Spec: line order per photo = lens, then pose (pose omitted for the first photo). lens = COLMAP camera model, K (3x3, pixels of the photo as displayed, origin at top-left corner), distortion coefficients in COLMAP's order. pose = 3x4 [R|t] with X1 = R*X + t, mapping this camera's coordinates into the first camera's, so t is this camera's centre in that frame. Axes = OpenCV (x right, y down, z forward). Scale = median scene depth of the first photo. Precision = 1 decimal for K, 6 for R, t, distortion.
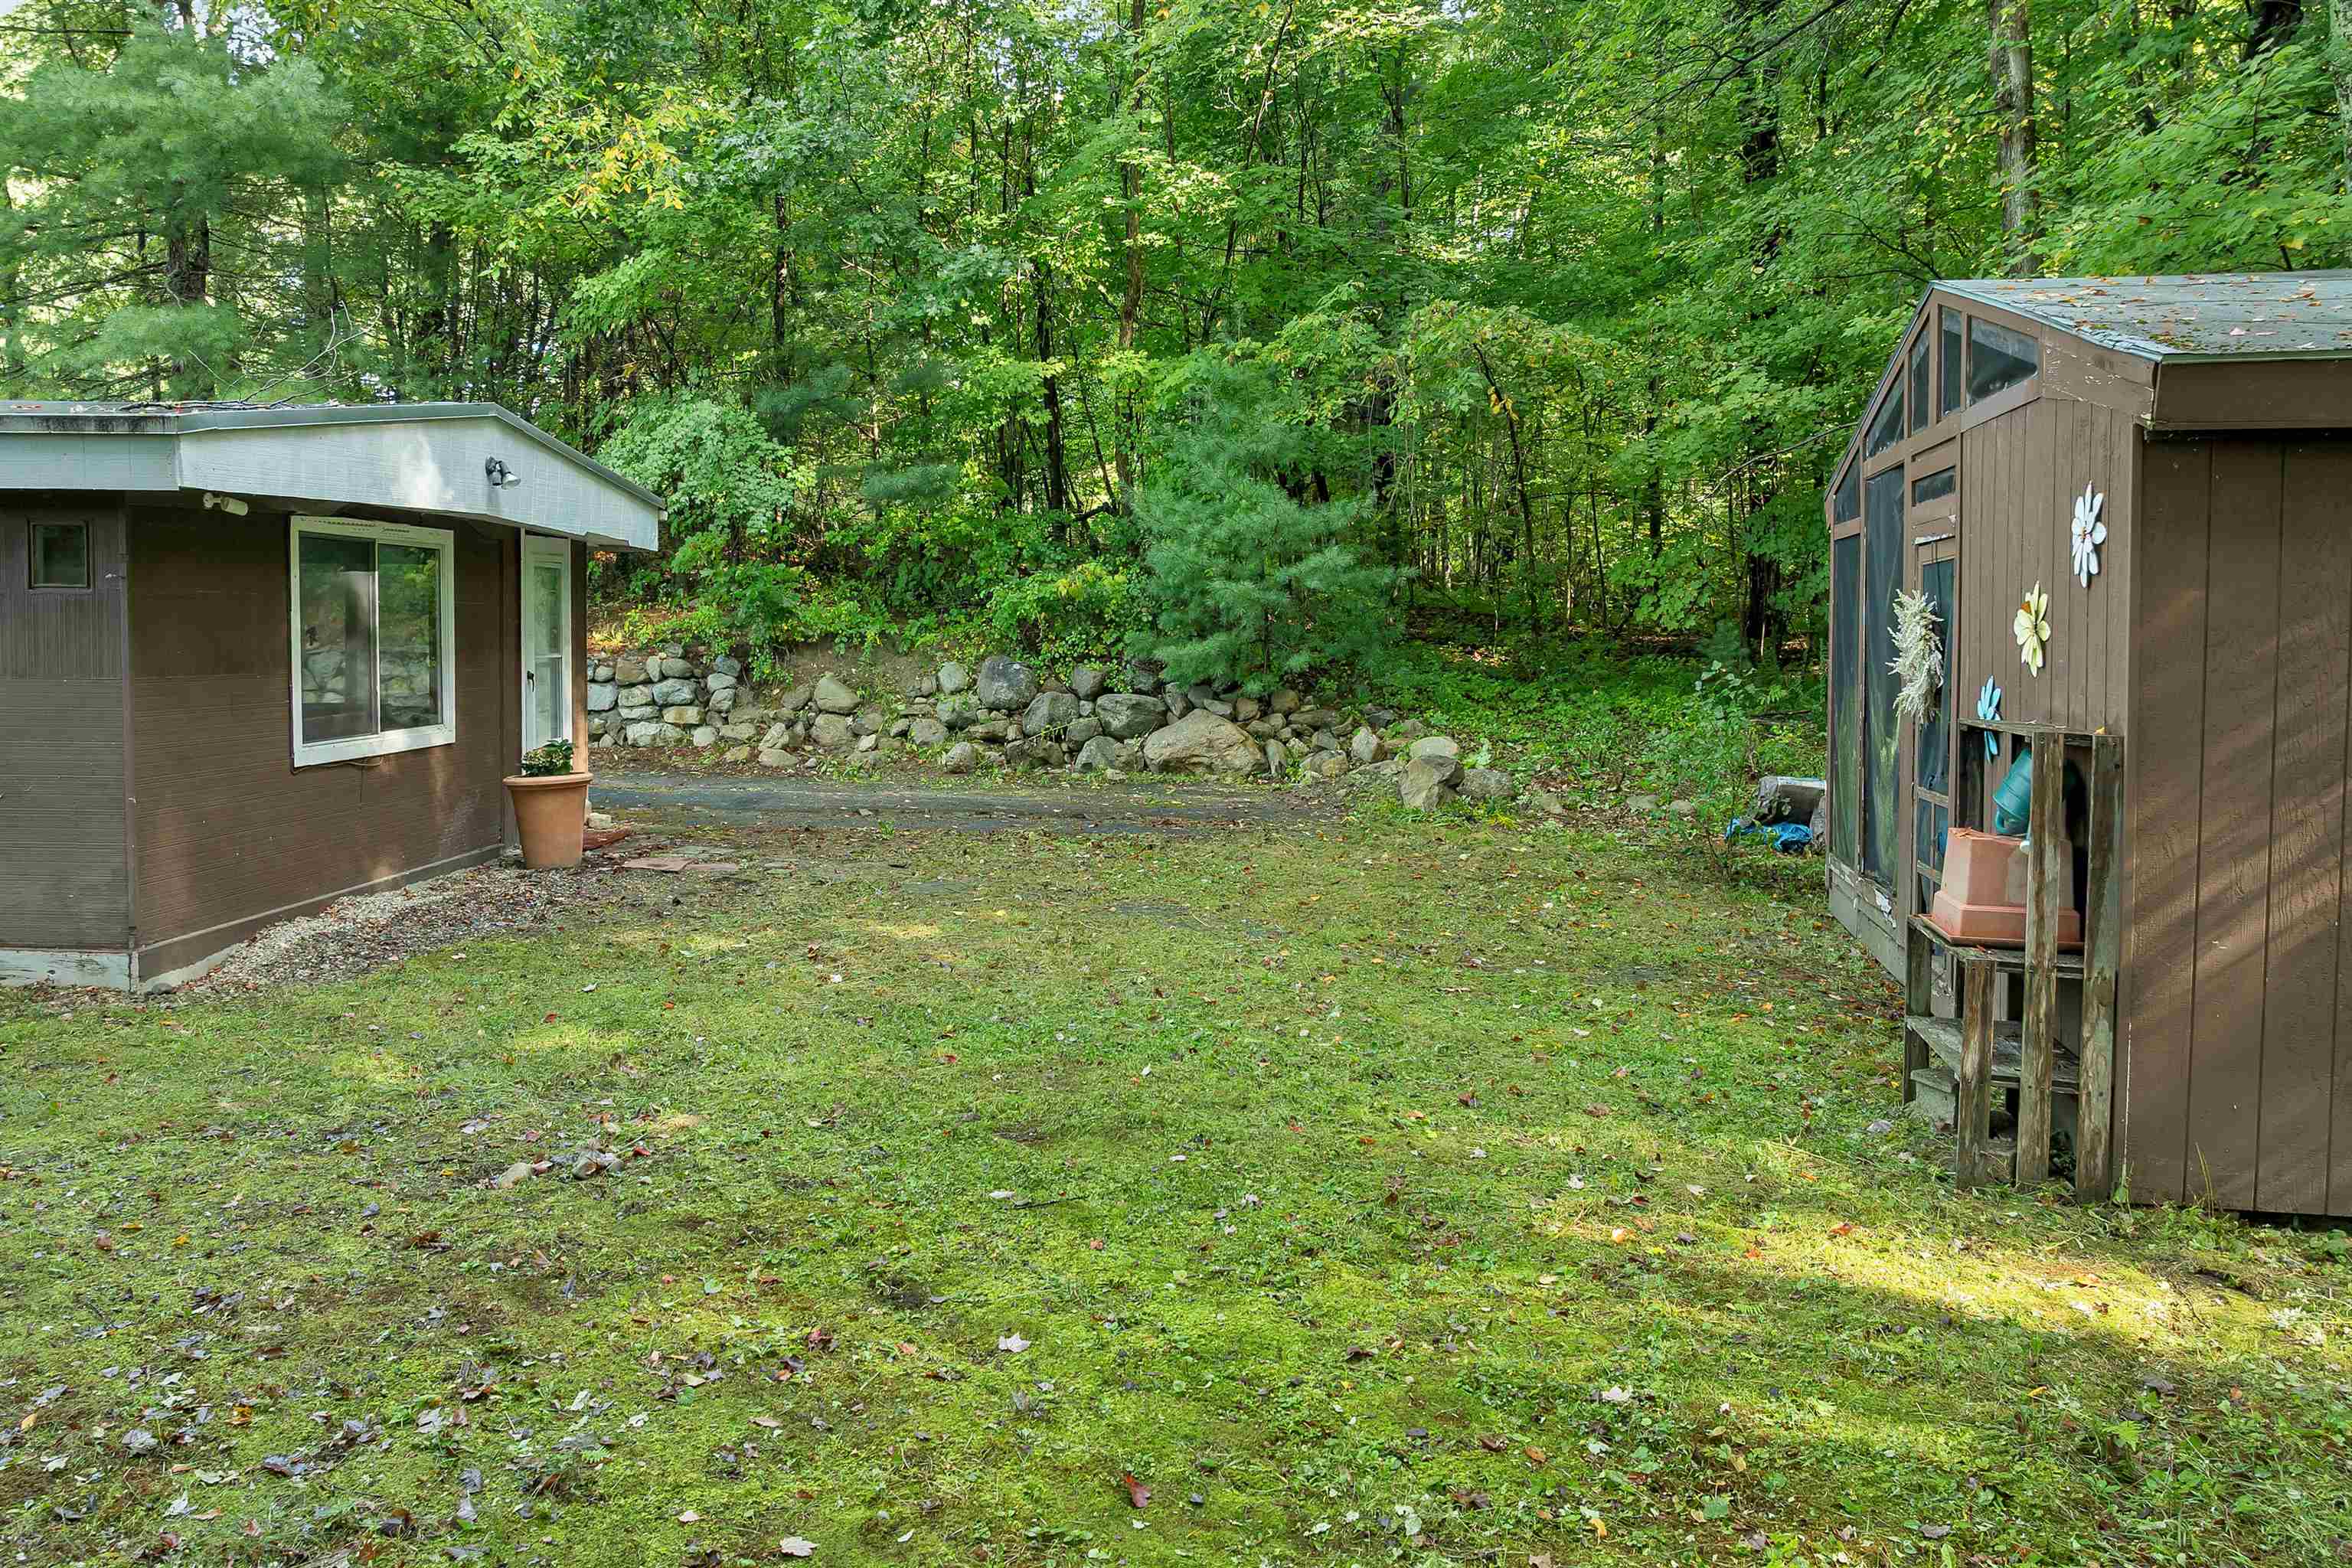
lens RADIAL K [[1733.9, 0, 1169.6], [0, 1733.9, 695.8], [0, 0, 1]] dist [-0.050888, 0.008393]
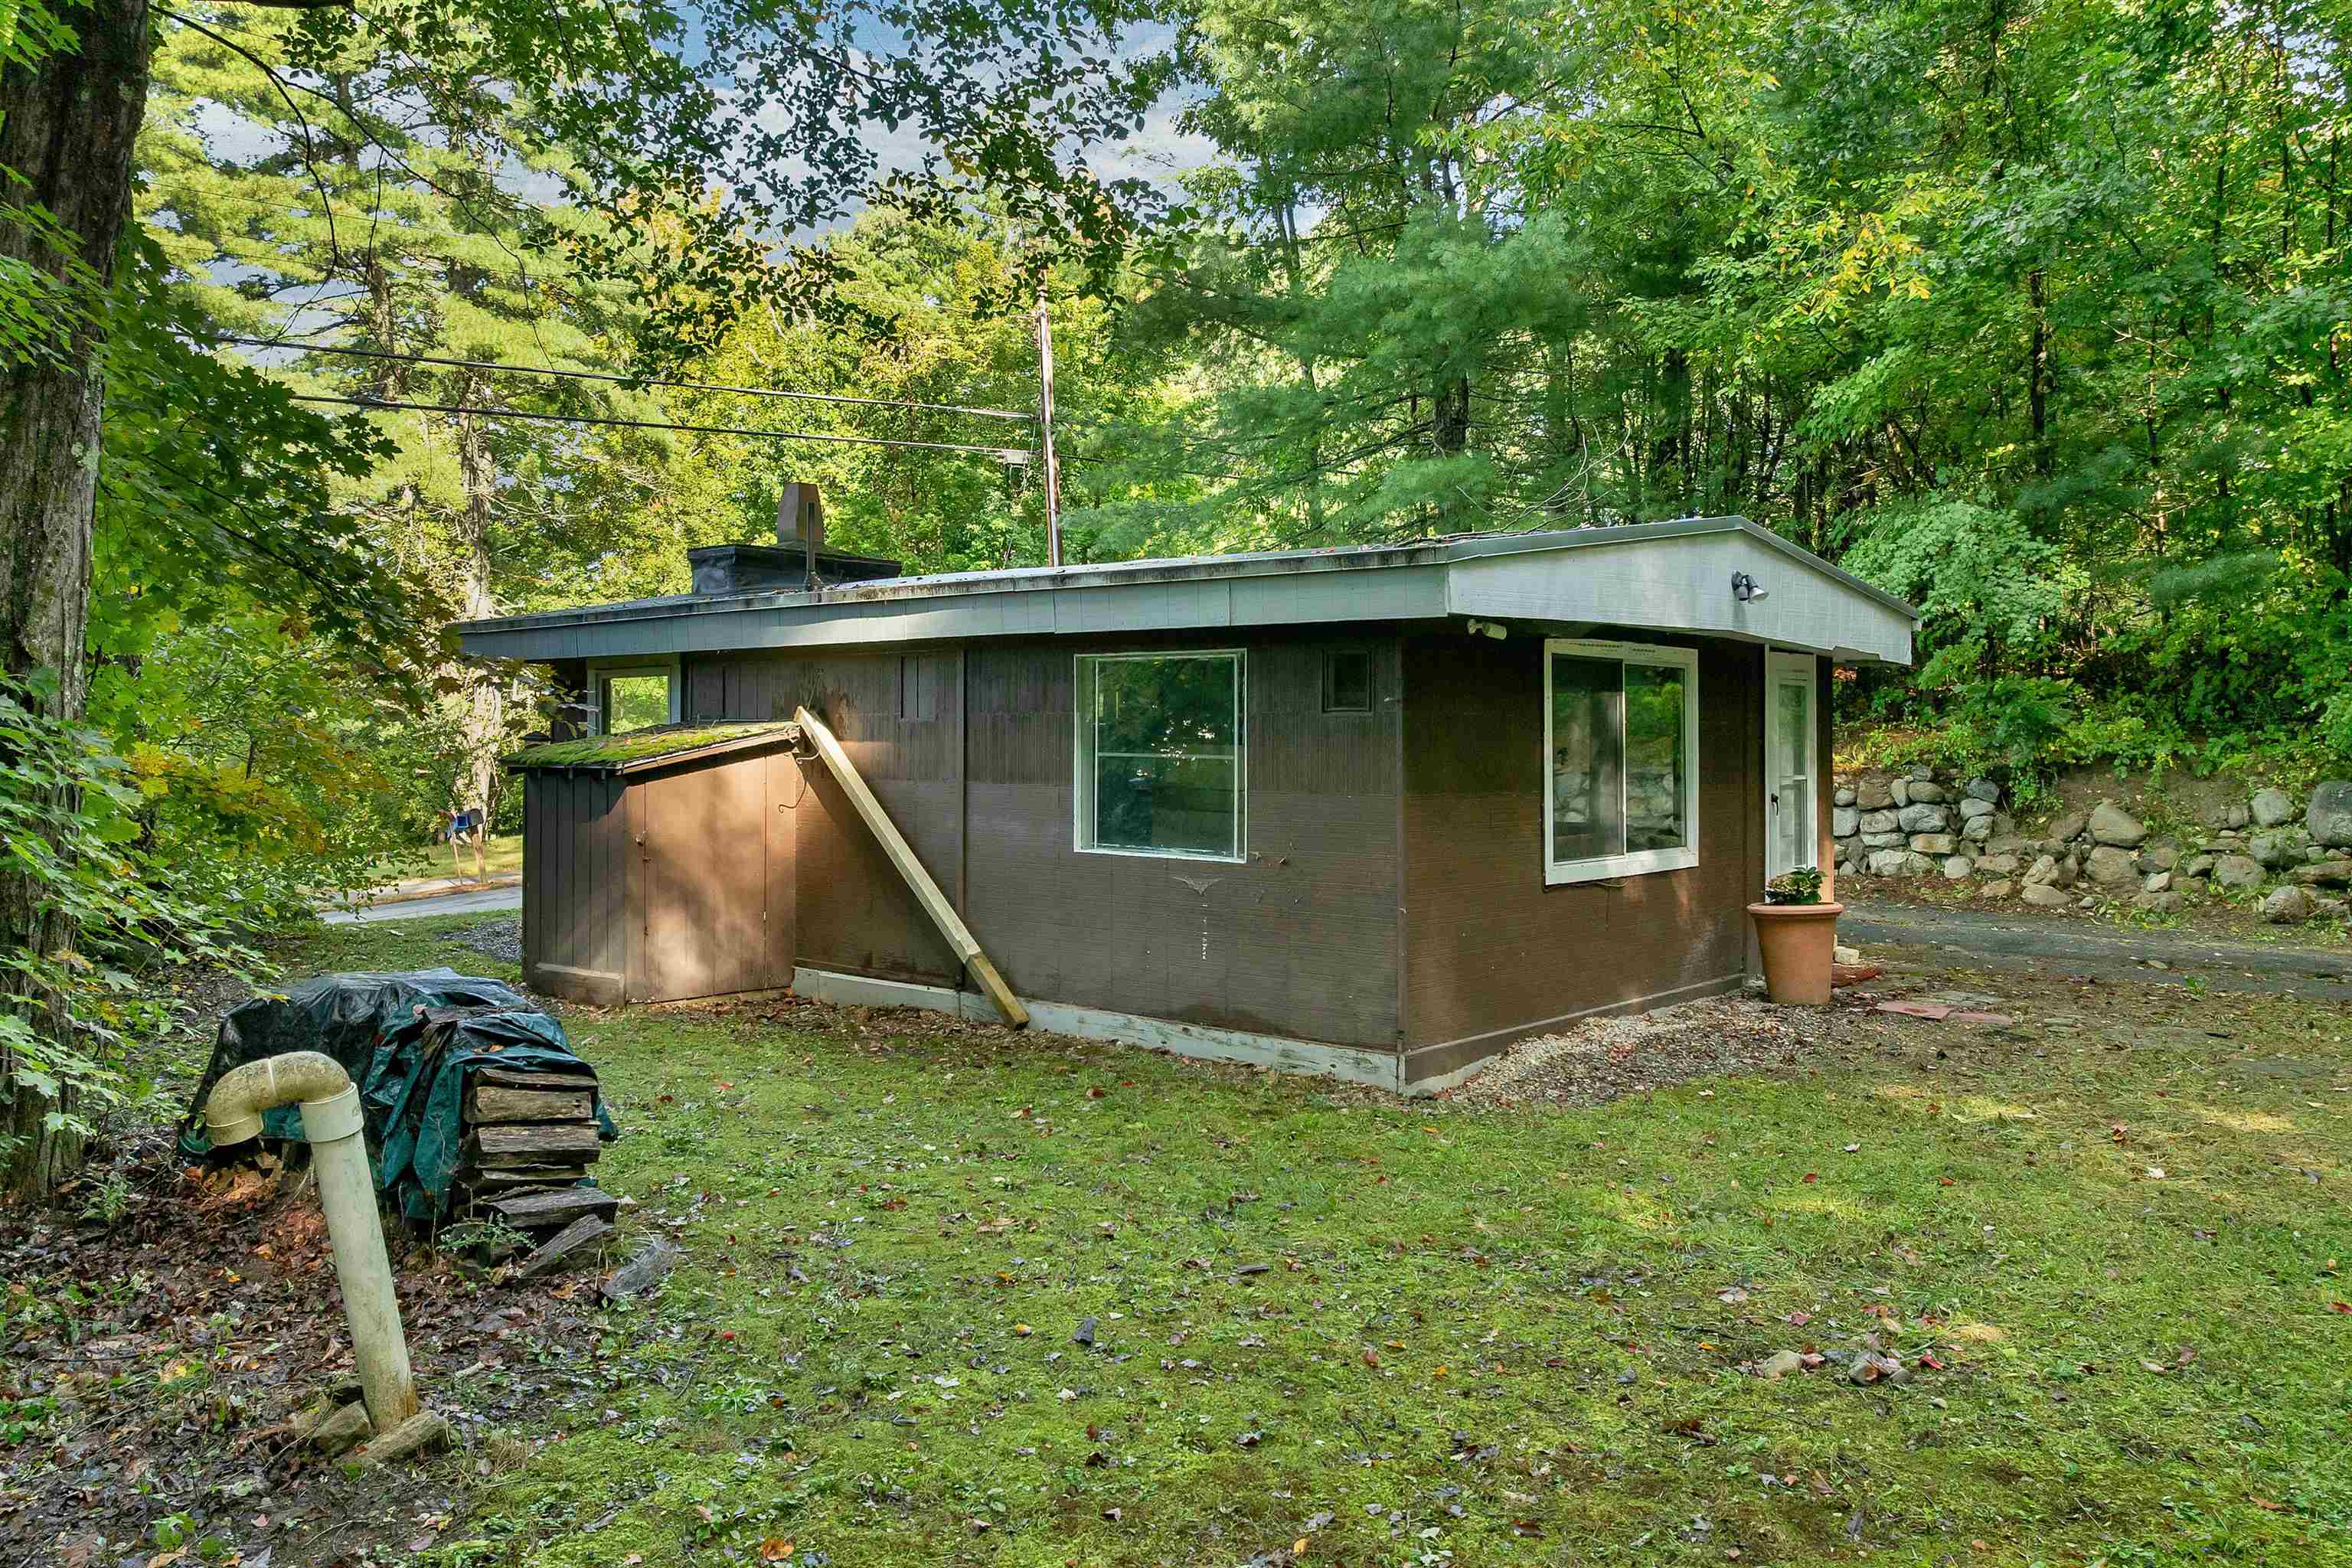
lens RADIAL K [[1637.2, 0, 1176.0], [0, 1637.2, 784.0], [0, 0, 1]] dist [0.000720, -0.048810]
pose [[0.777449, 0.006713, -0.628911, -0.056476], [-0.020252, 0.999692, -0.014364, 0.000210], [0.628620, 0.023904, 0.777345, 0.083898]]
